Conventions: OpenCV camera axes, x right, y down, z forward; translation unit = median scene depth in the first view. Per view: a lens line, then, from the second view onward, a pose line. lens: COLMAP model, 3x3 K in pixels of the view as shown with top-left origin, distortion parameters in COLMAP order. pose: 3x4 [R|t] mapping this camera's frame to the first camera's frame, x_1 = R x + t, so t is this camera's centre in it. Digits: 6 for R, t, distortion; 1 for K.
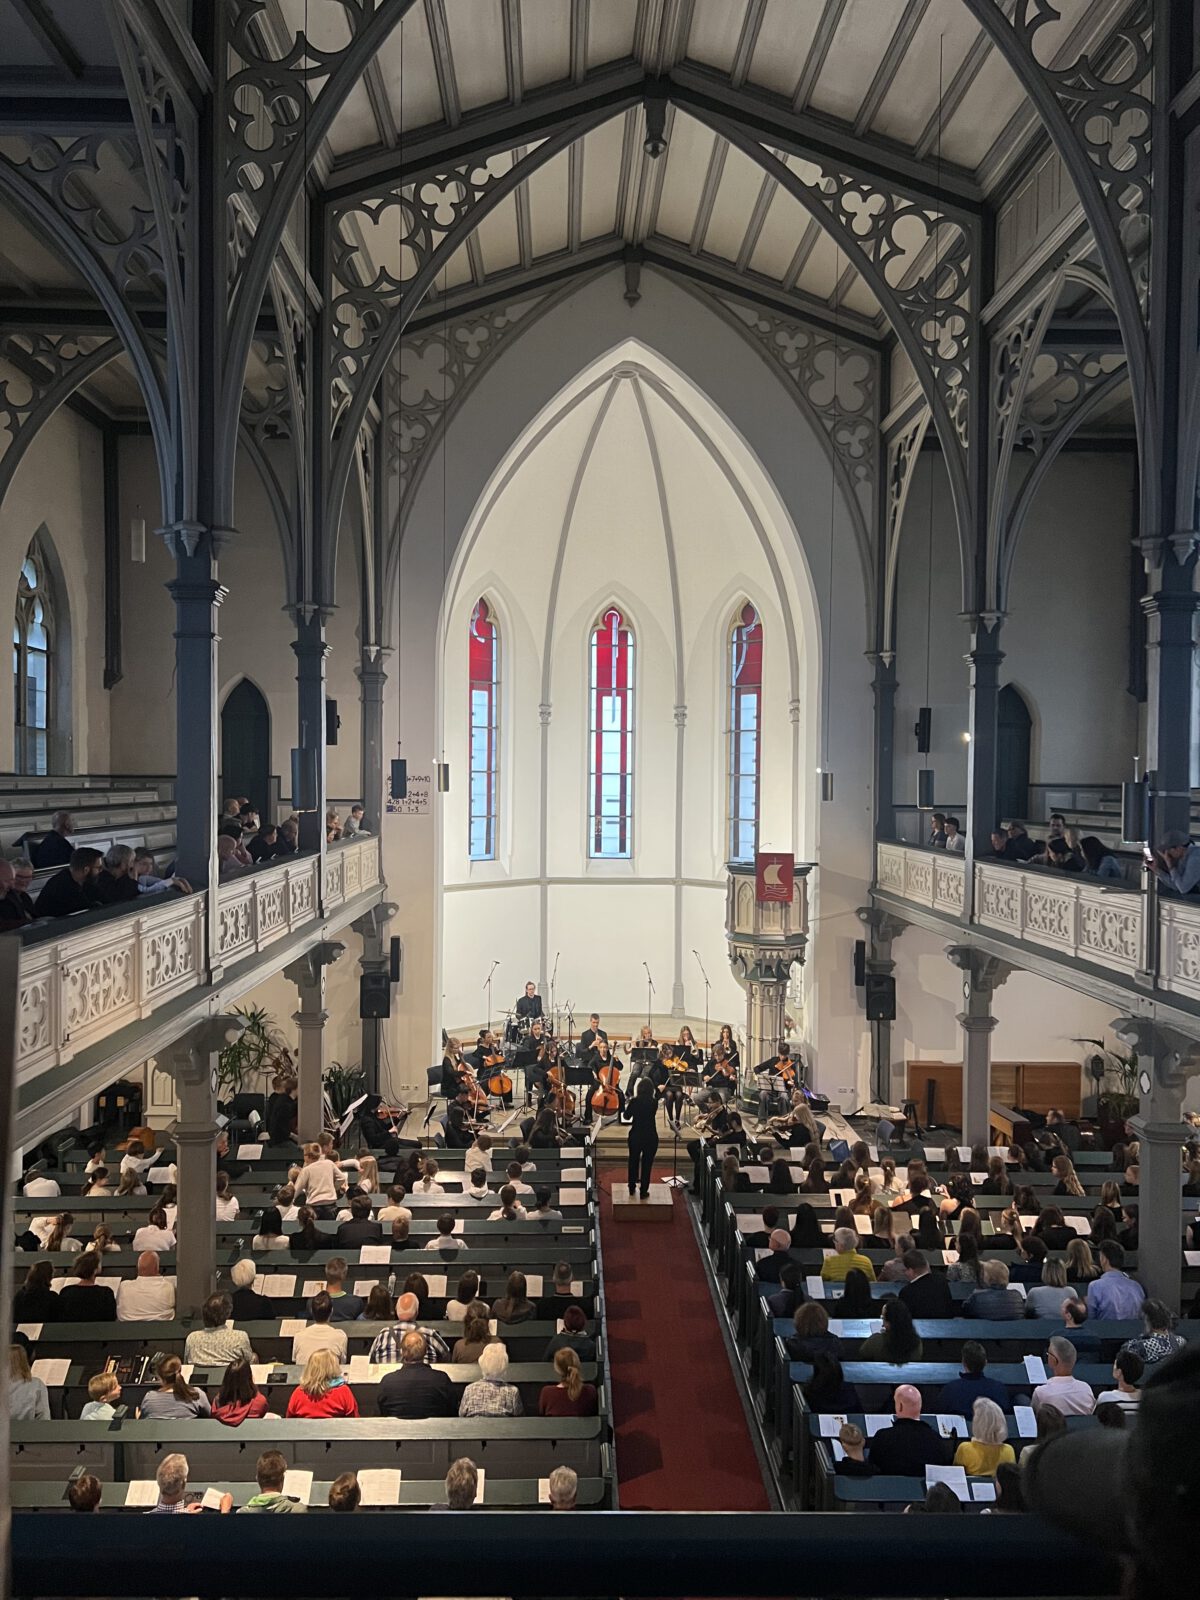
lens RADIAL K [[1219.1, 0, 590.5], [0, 1219.1, 788.7], [0, 0, 1]] dist [0.075346, -0.037194]
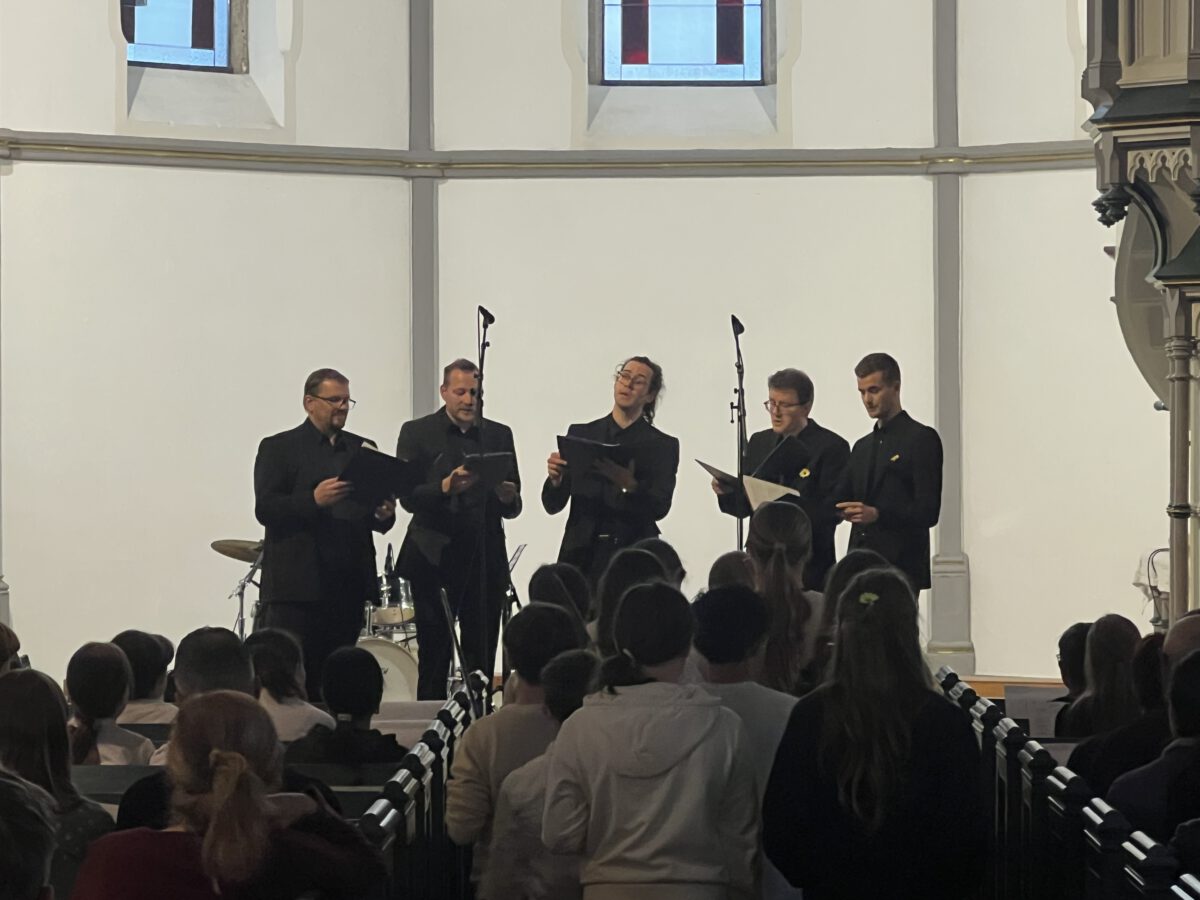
lens RADIAL K [[4377.3, 0, 588.0], [0, 4377.3, 442.2], [0, 0, 1]] dist [0.230979, 0.000000]
pose [[0.999177, -0.010756, -0.039121, 0.043106], [0.010235, 0.999857, -0.013482, 0.196105], [0.039260, 0.013070, 0.999144, 0.091295]]
